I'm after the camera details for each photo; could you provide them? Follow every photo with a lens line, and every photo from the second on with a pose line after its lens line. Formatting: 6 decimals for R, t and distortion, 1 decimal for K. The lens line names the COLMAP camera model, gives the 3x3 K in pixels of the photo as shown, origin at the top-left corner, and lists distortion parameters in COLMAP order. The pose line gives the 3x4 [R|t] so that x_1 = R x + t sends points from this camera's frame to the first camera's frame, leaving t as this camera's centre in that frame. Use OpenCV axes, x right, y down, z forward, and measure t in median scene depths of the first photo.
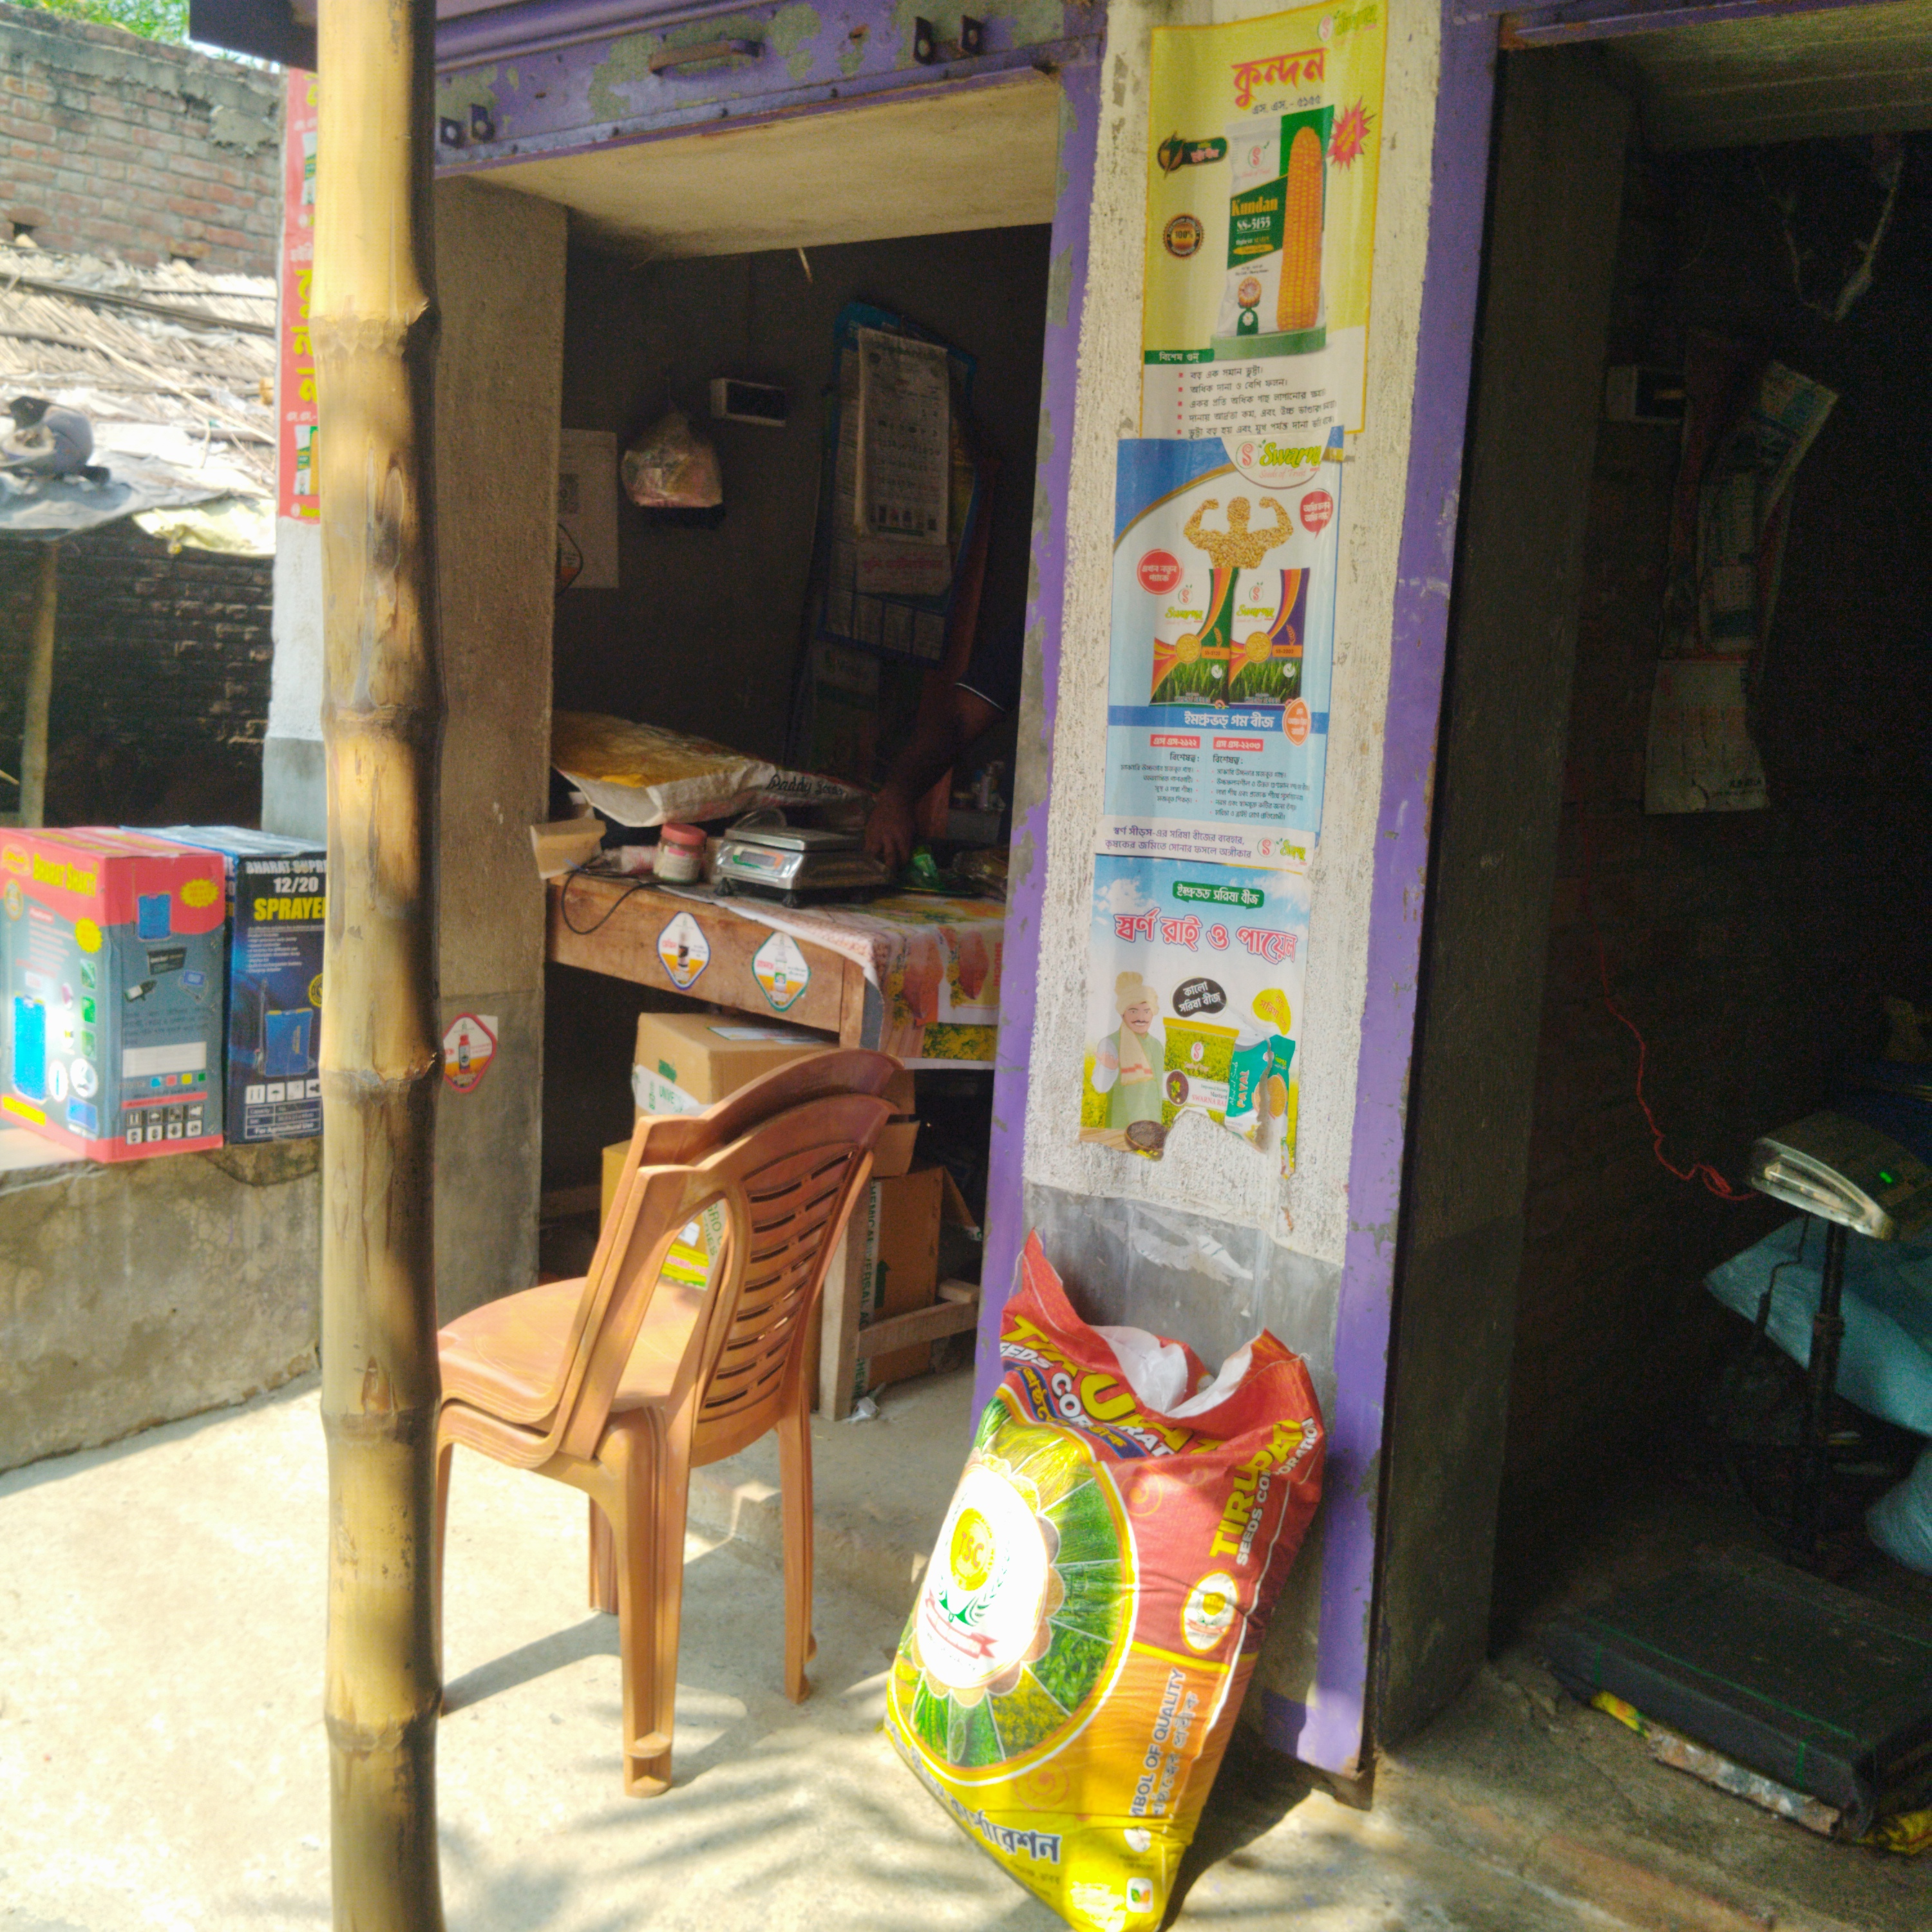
lens RADIAL K [[2108.8, 0, 954.3], [0, 2108.8, 968.4], [0, 0, 1]] dist [-0.001934, 0.000000]
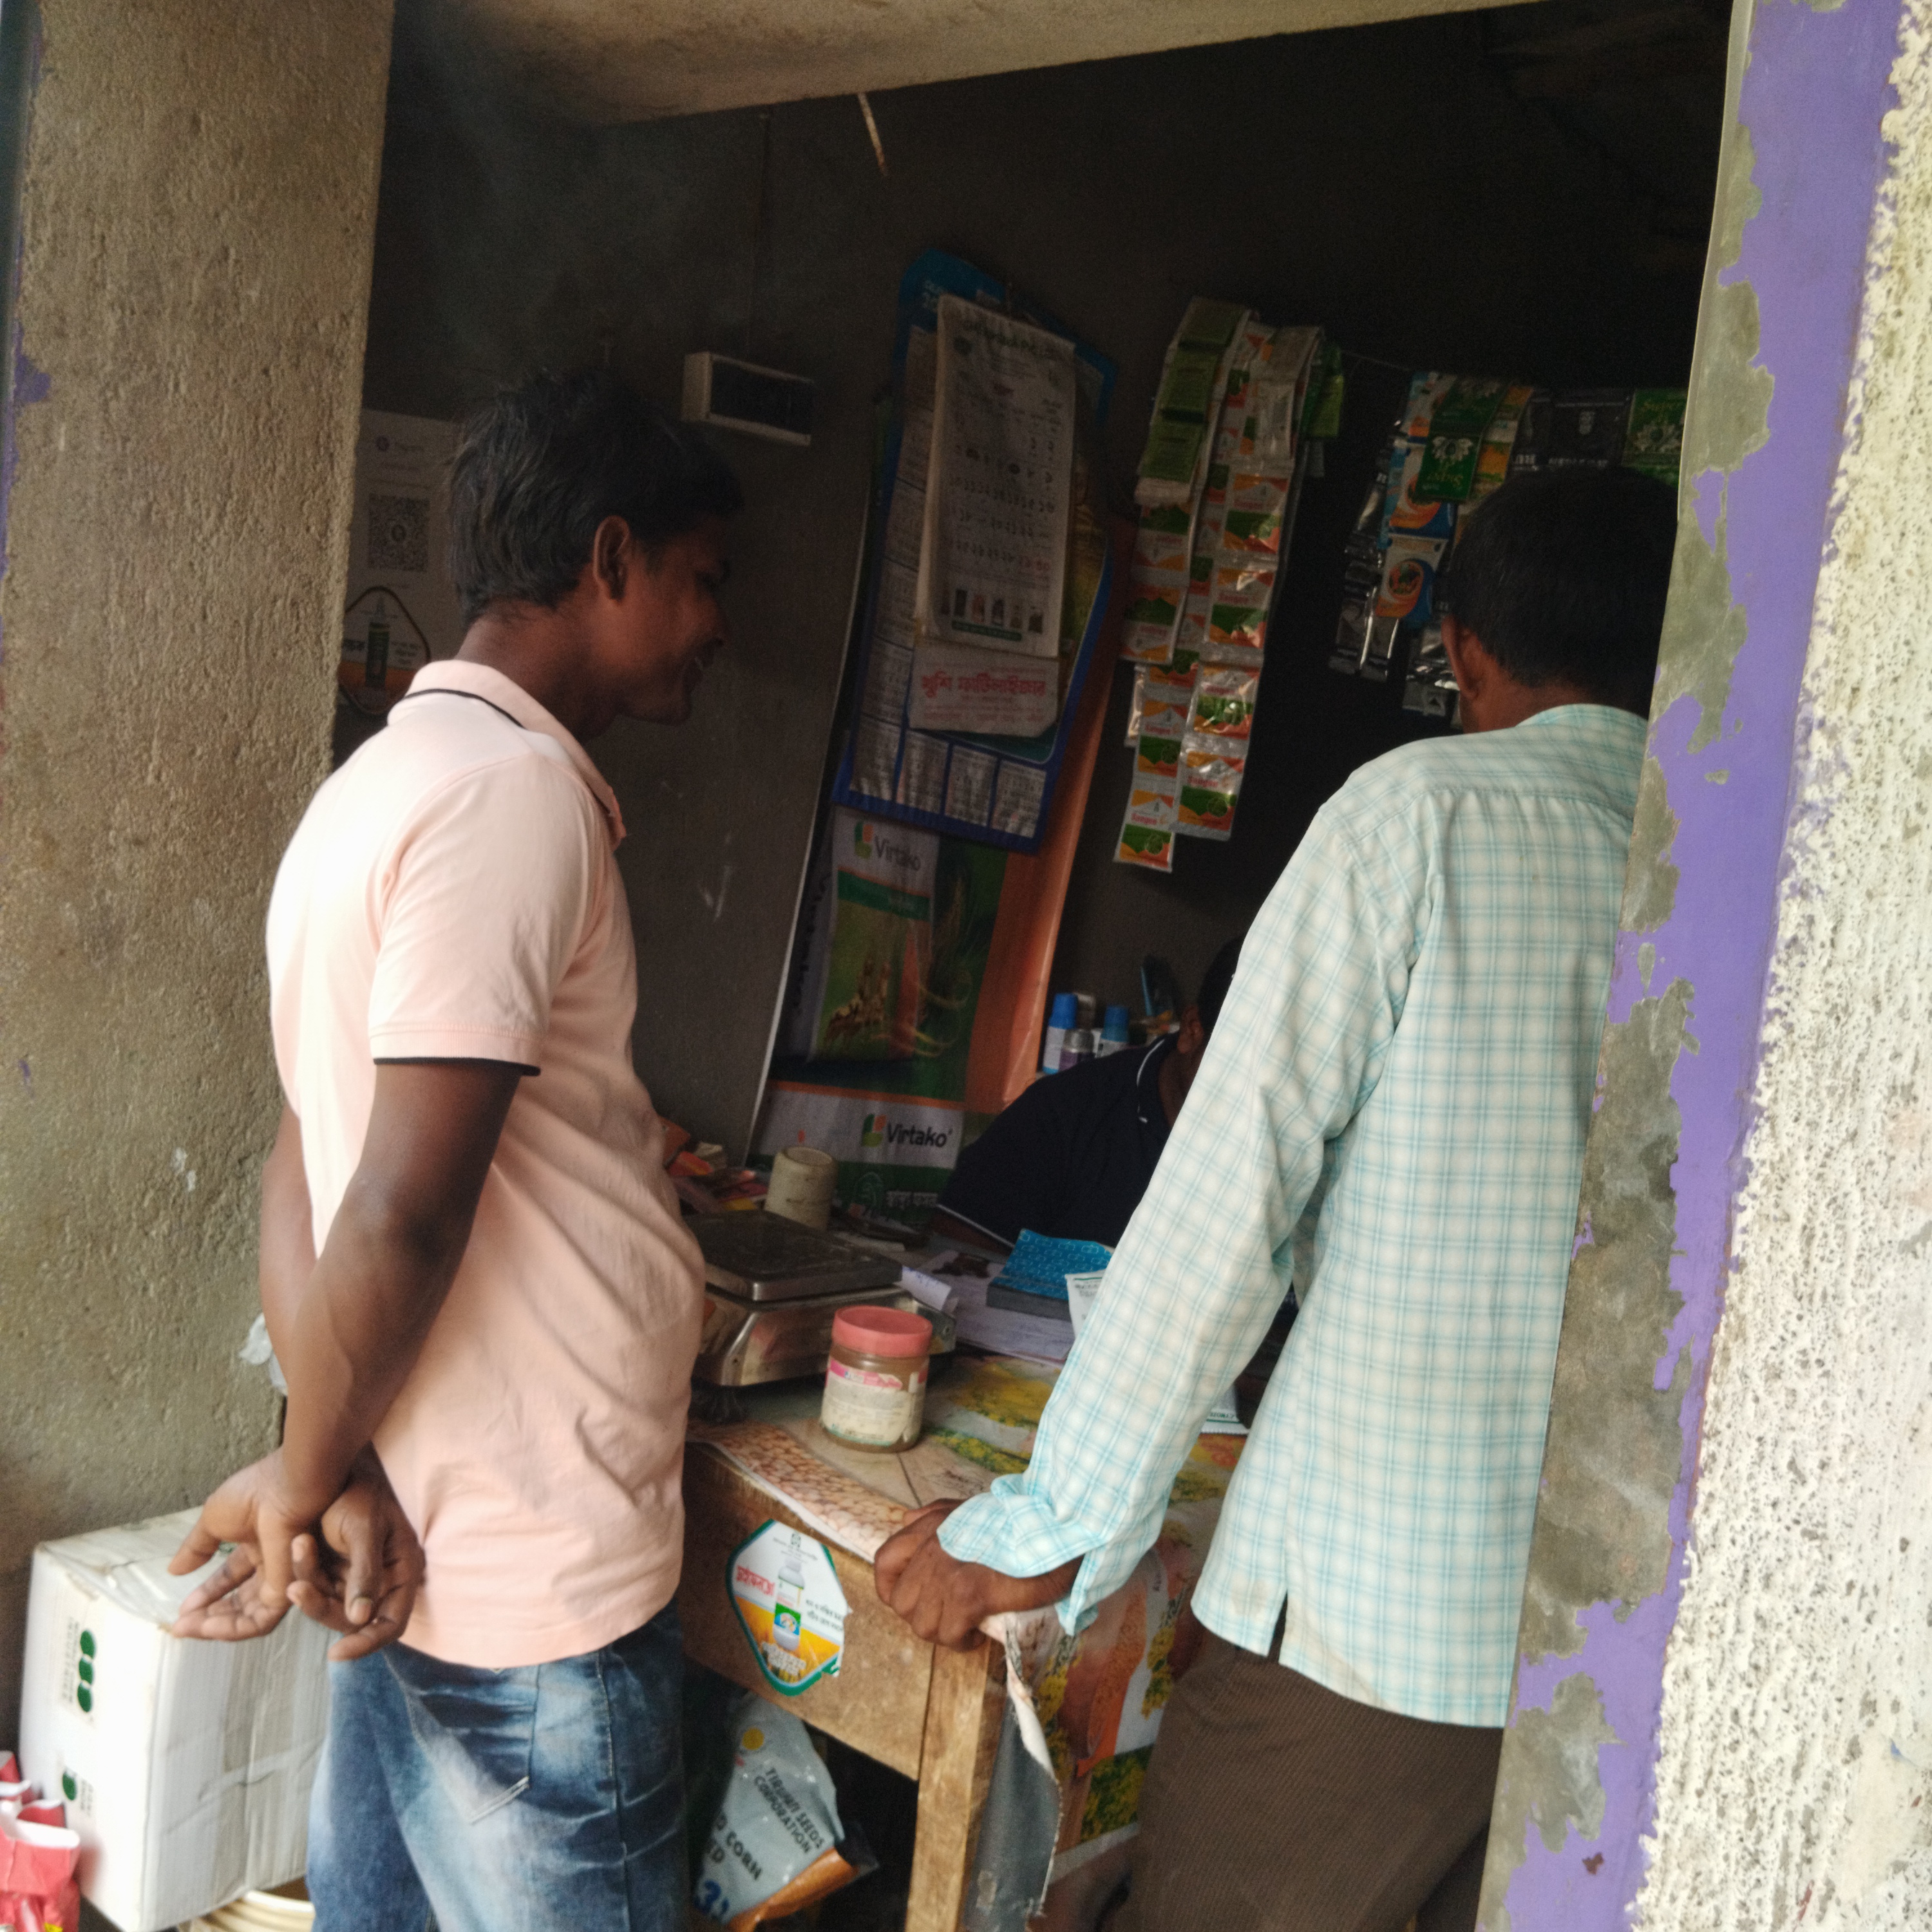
lens RADIAL K [[2108.8, 0, 977.0], [0, 2108.8, 965.0], [0, 0, 1]] dist [-0.001934, 0.000000]
pose [[0.998543, 0.050605, 0.018754, -0.036379], [-0.049755, 0.997821, -0.043341, -0.087649], [-0.020906, 0.042345, 0.998884, 0.408570]]
